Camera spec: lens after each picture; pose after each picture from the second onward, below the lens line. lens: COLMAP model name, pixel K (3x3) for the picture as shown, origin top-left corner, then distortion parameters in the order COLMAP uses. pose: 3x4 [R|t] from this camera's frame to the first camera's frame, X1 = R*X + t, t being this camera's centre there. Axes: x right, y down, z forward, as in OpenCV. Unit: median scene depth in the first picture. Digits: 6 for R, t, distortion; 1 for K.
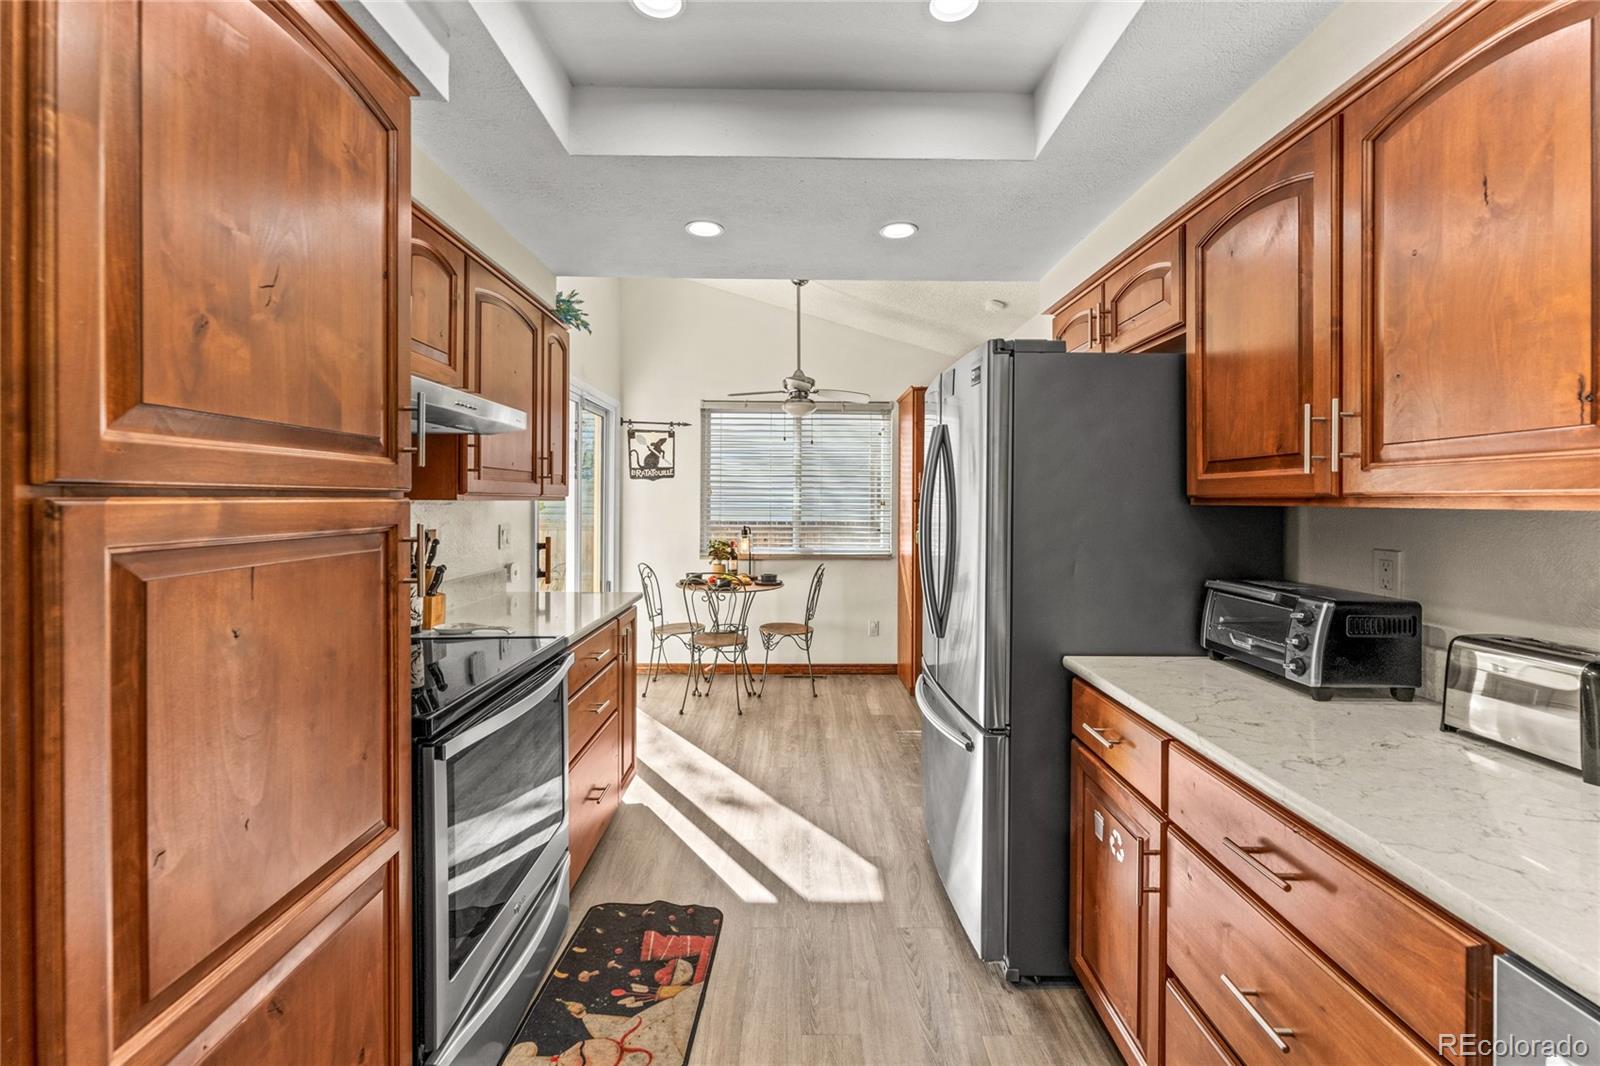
lens RADIAL K [[642.7, 0, 817.9], [0, 642.7, 502.0], [0, 0, 1]] dist [0.000964, 0.000191]
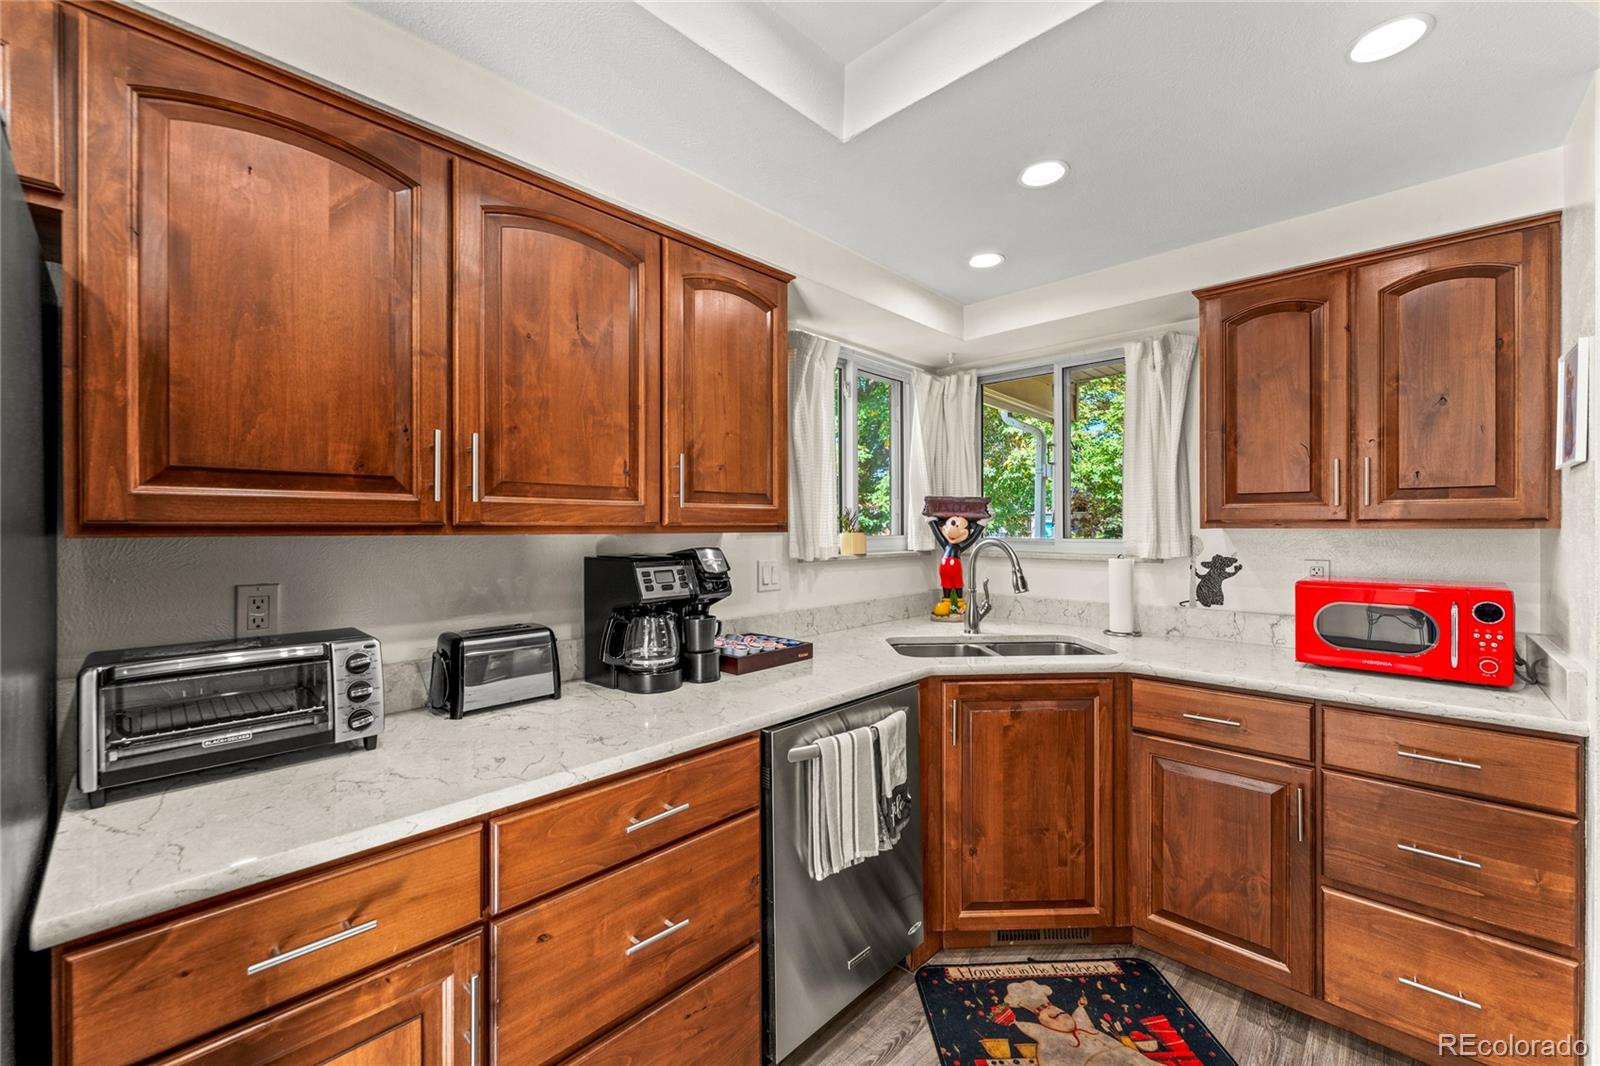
lens RADIAL K [[642.7, 0, 800.2], [0, 642.7, 529.1], [0, 0, 1]] dist [0.000964, 0.000191]
pose [[-0.707698, -0.002716, 0.706510, -0.239745], [0.001431, 0.999985, 0.005278, -0.004907], [-0.706514, 0.004746, -0.707683, 1.008893]]
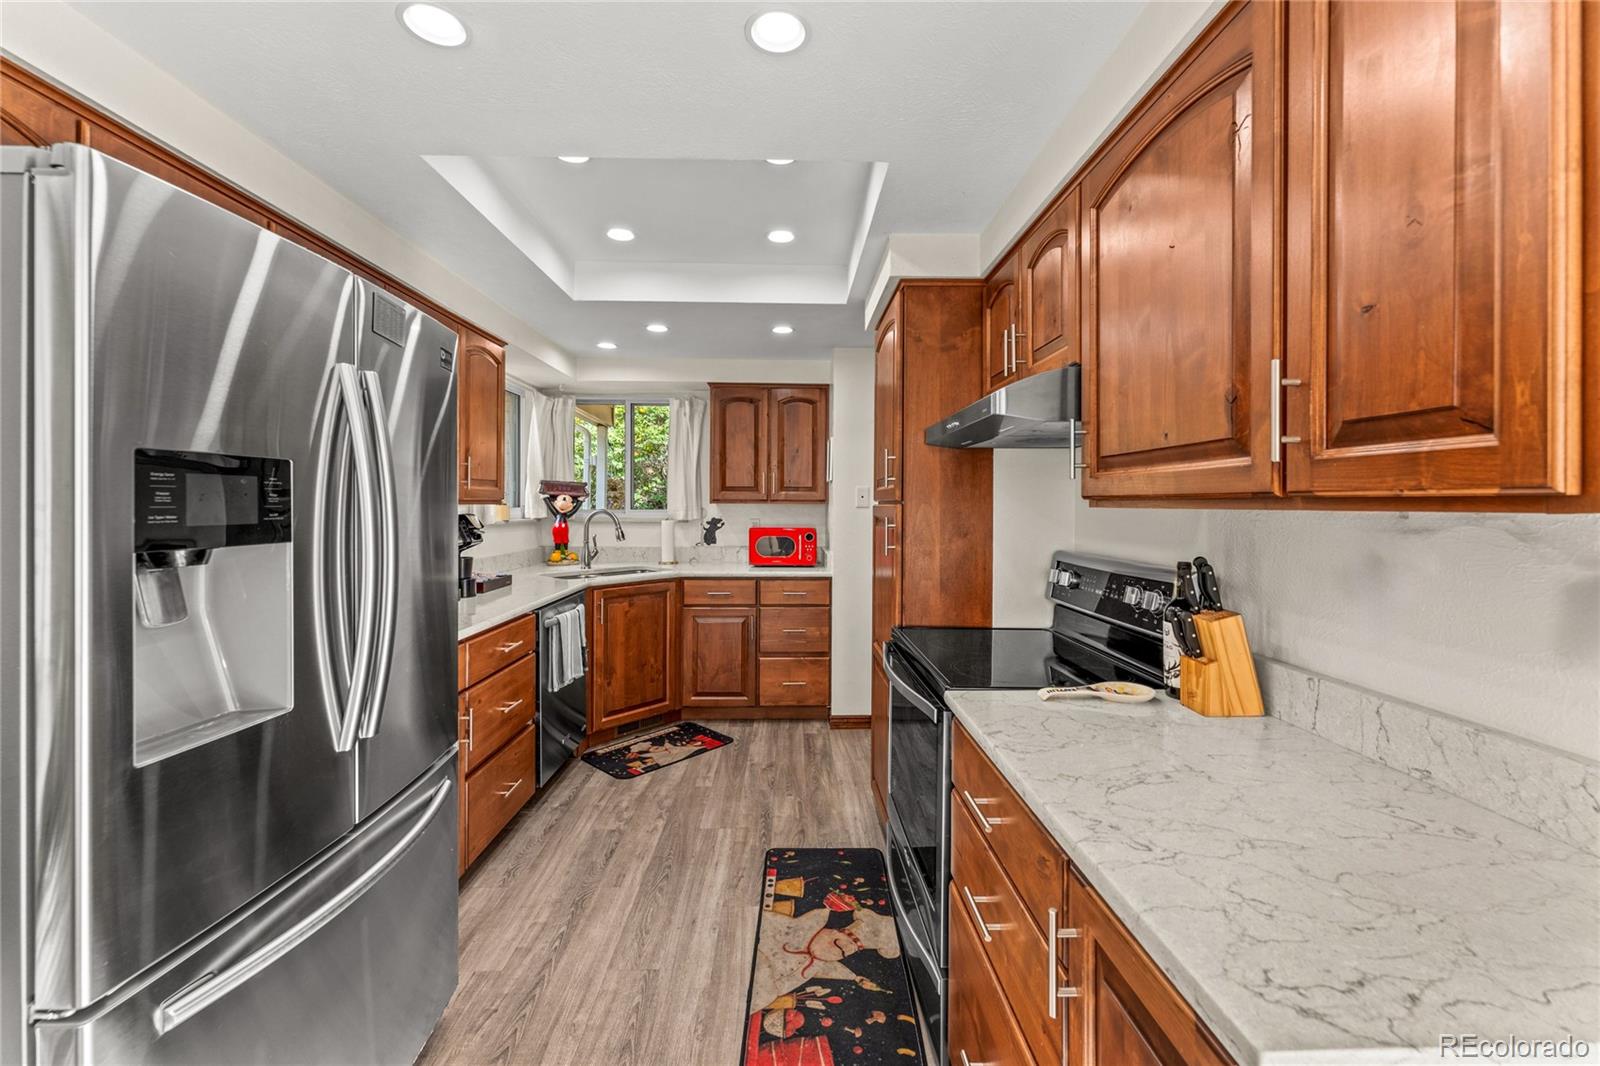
lens RADIAL K [[642.7, 0, 800.9], [0, 642.7, 503.1], [0, 0, 1]] dist [0.000964, 0.000191]
pose [[-0.999959, -0.008512, 0.003062, -0.262663], [-0.008509, 0.999963, 0.000896, -0.005476], [-0.003070, 0.000870, -0.999995, 2.055191]]
